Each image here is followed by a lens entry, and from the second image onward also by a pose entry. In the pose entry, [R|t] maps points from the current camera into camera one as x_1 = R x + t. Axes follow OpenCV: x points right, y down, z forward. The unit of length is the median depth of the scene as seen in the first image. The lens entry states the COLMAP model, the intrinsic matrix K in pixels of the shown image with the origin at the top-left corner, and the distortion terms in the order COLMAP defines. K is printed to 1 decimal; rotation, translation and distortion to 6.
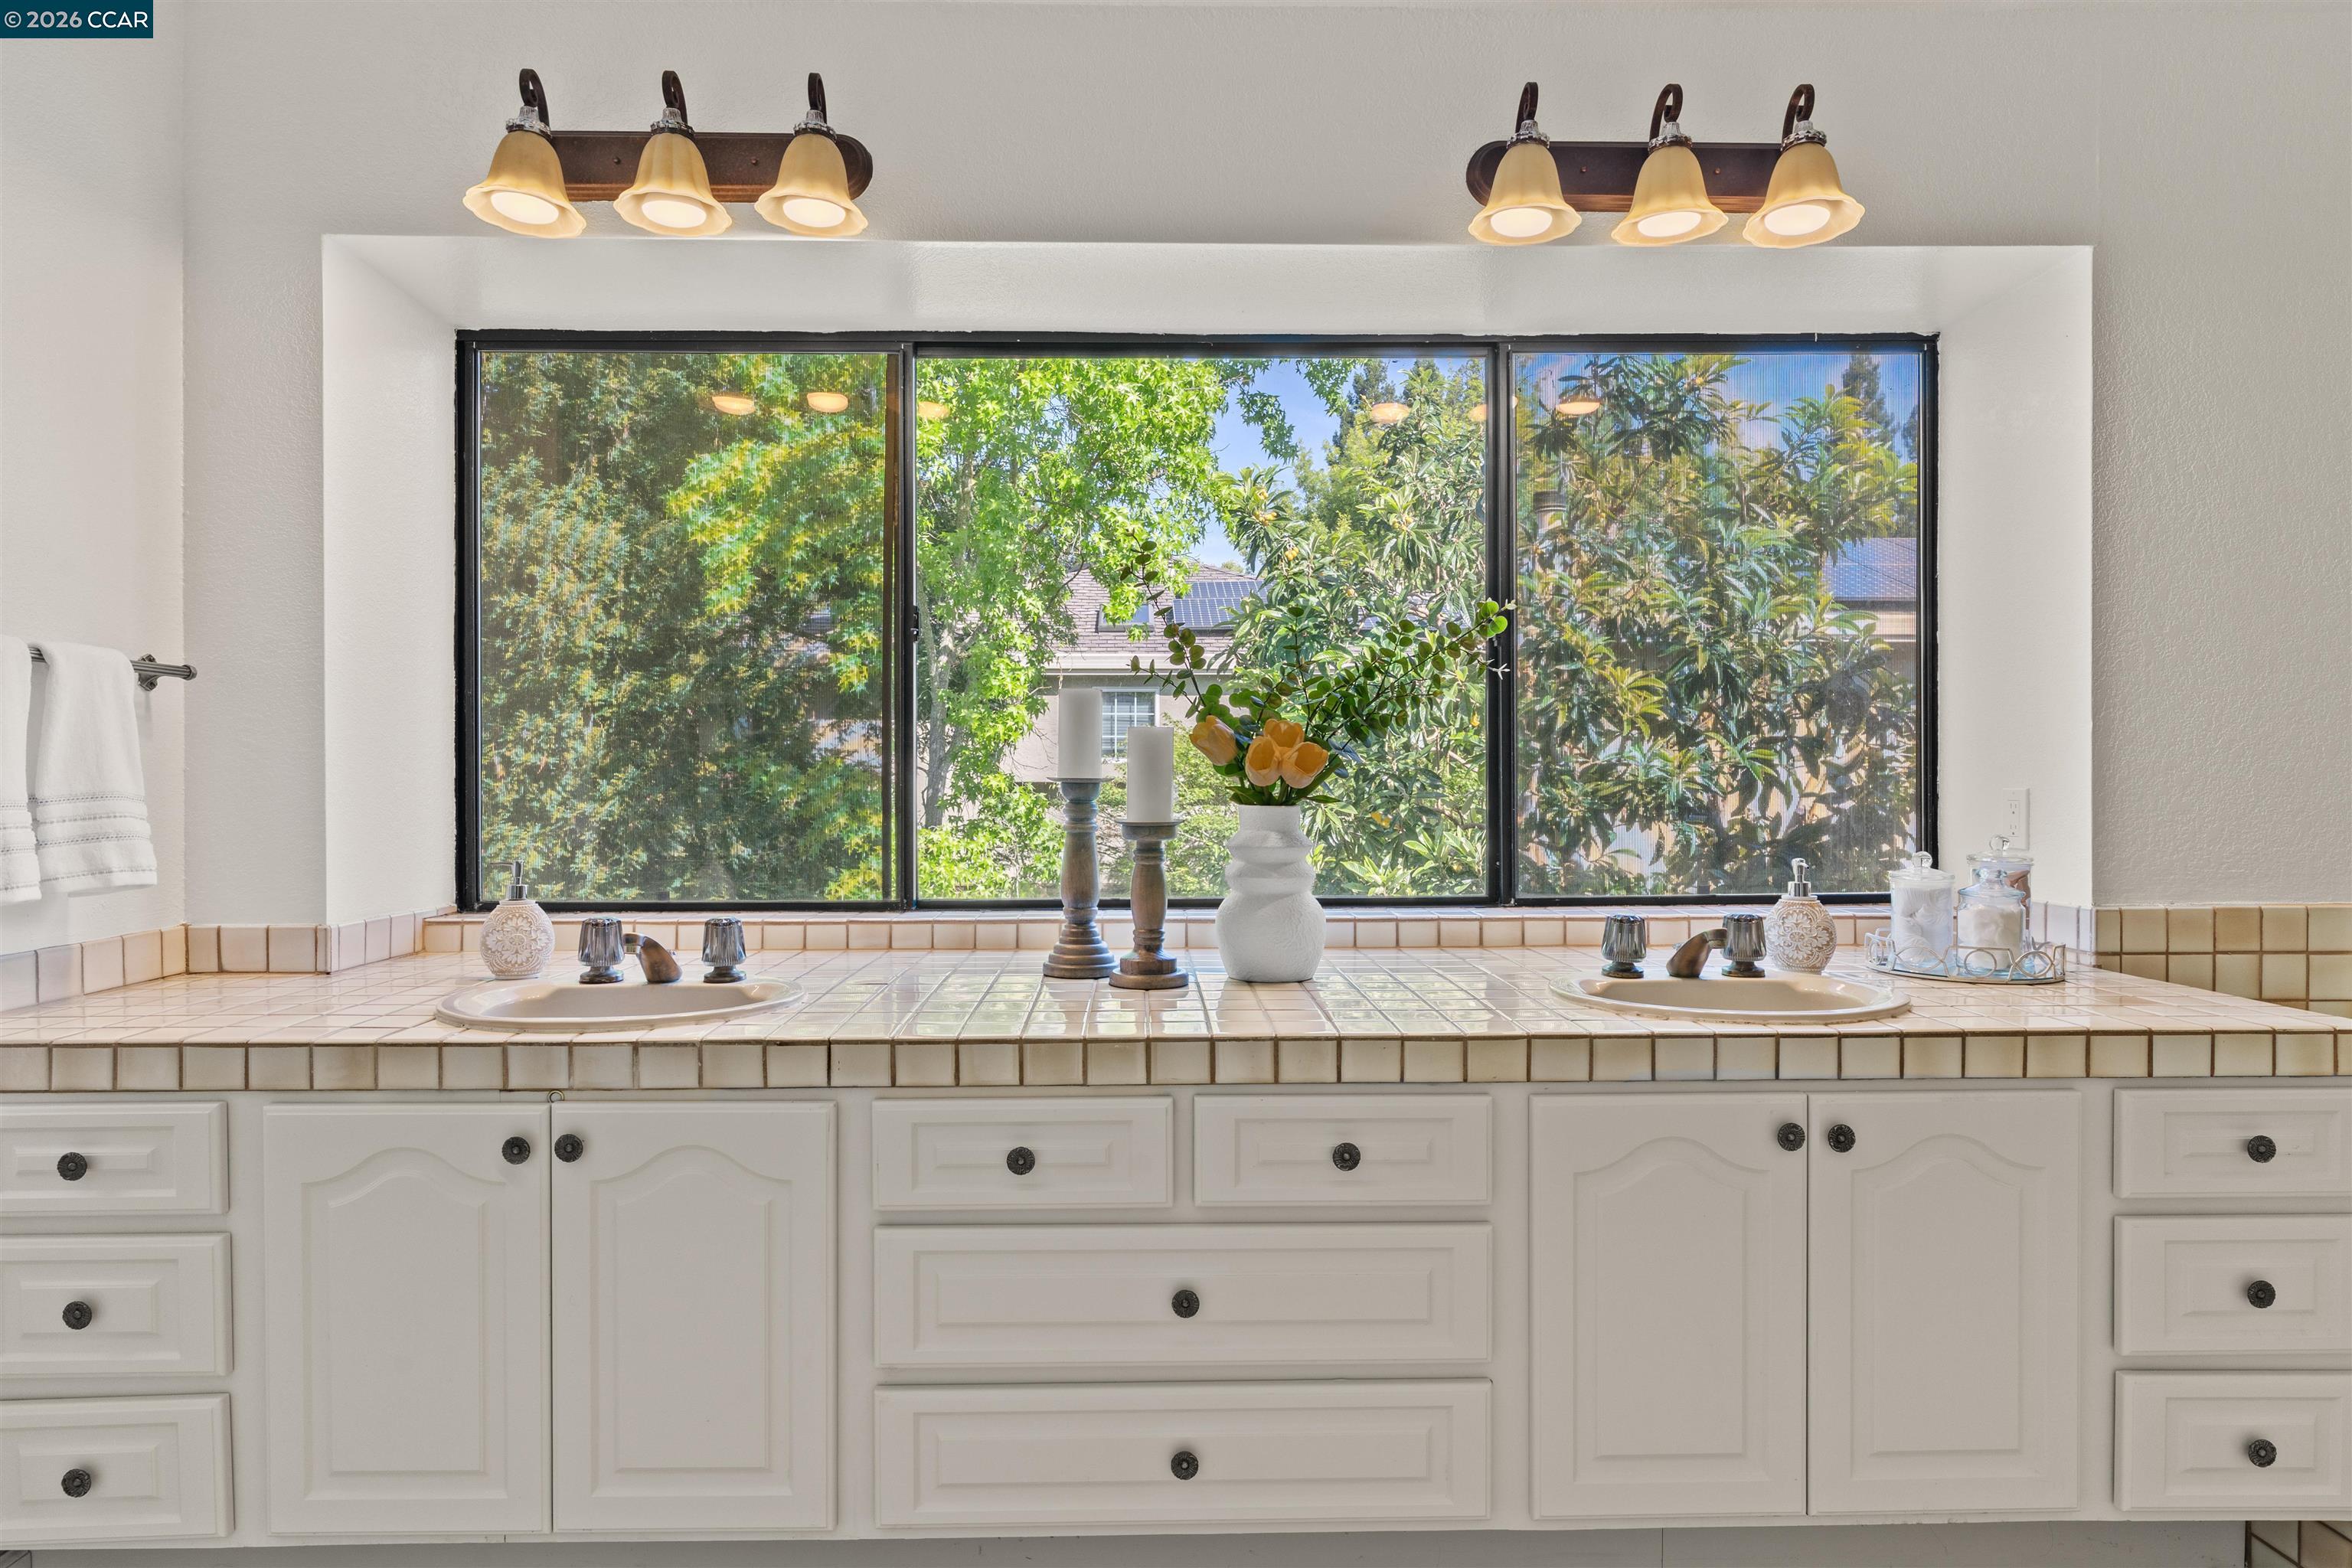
lens RADIAL K [[1322.7, 0, 1175.0], [0, 1322.7, 793.1], [0, 0, 1]] dist [0.004972, -0.001231]
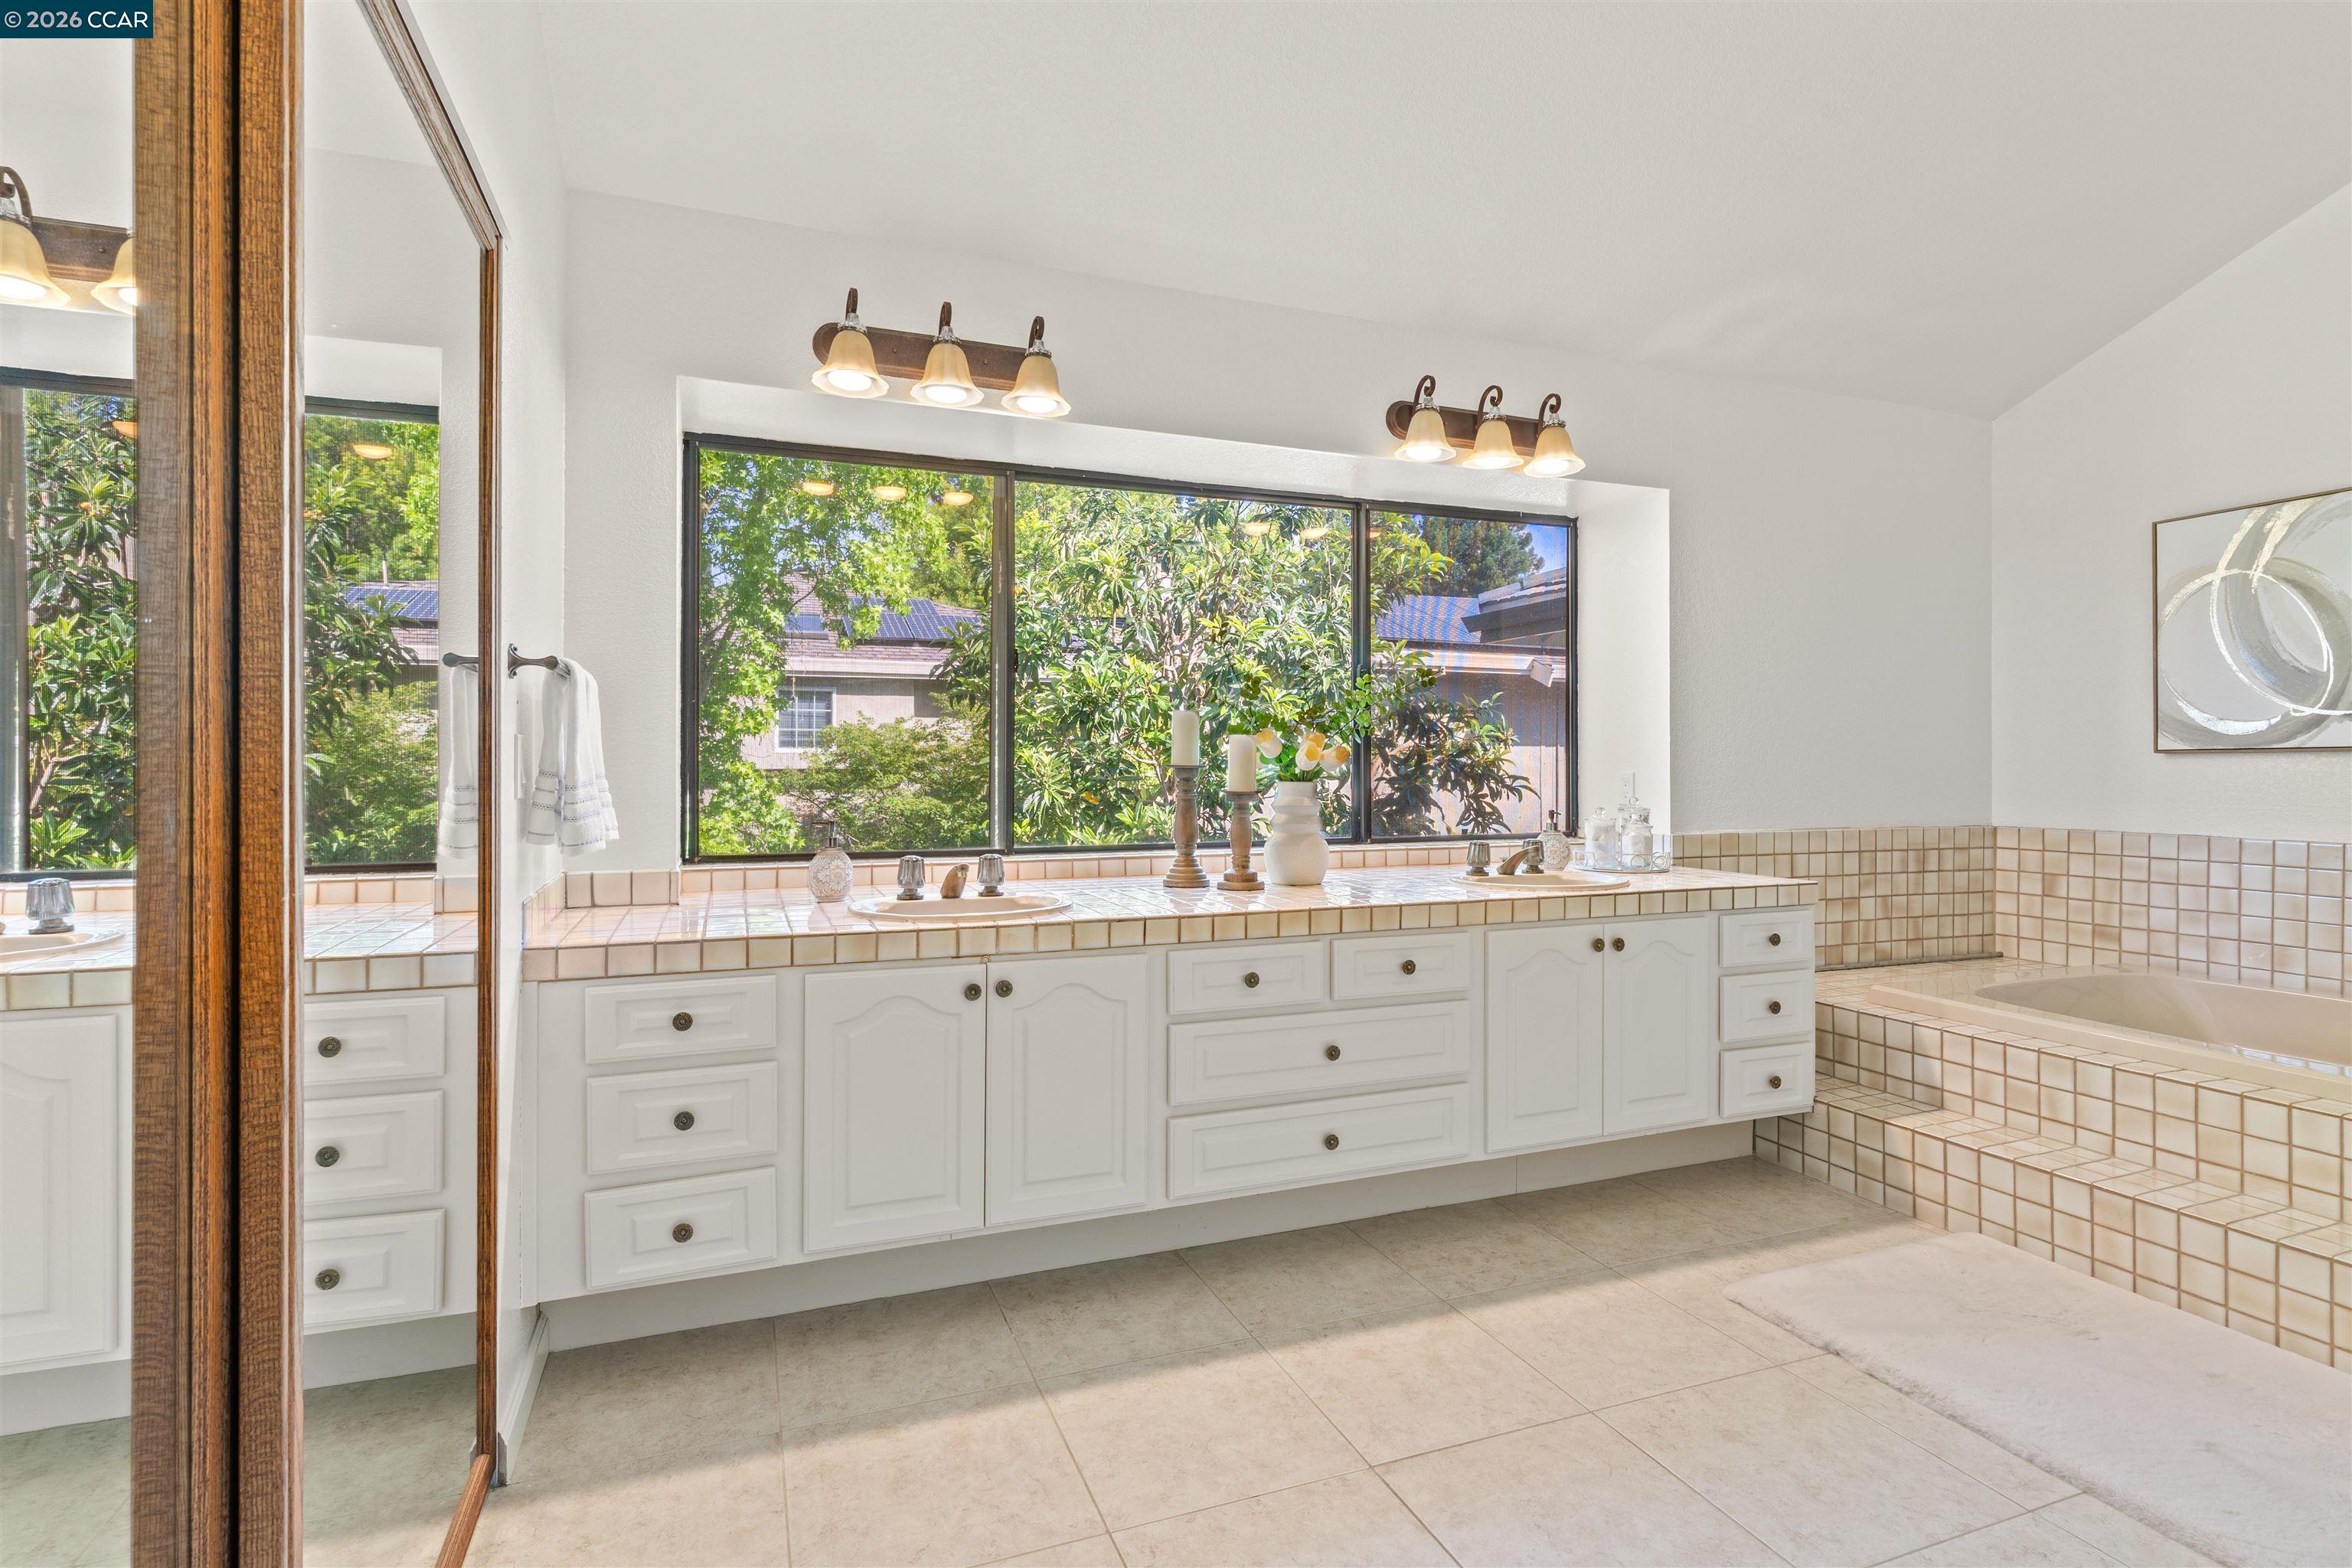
lens RADIAL K [[1137.3, 0, 1179.1], [0, 1137.3, 770.9], [0, 0, 1]] dist [0.004704, 0.000488]
pose [[0.938433, 0.000314, 0.345462, -0.567274], [0.002220, 0.999973, -0.006942, 0.005330], [-0.345455, 0.007282, 0.938407, -0.310640]]
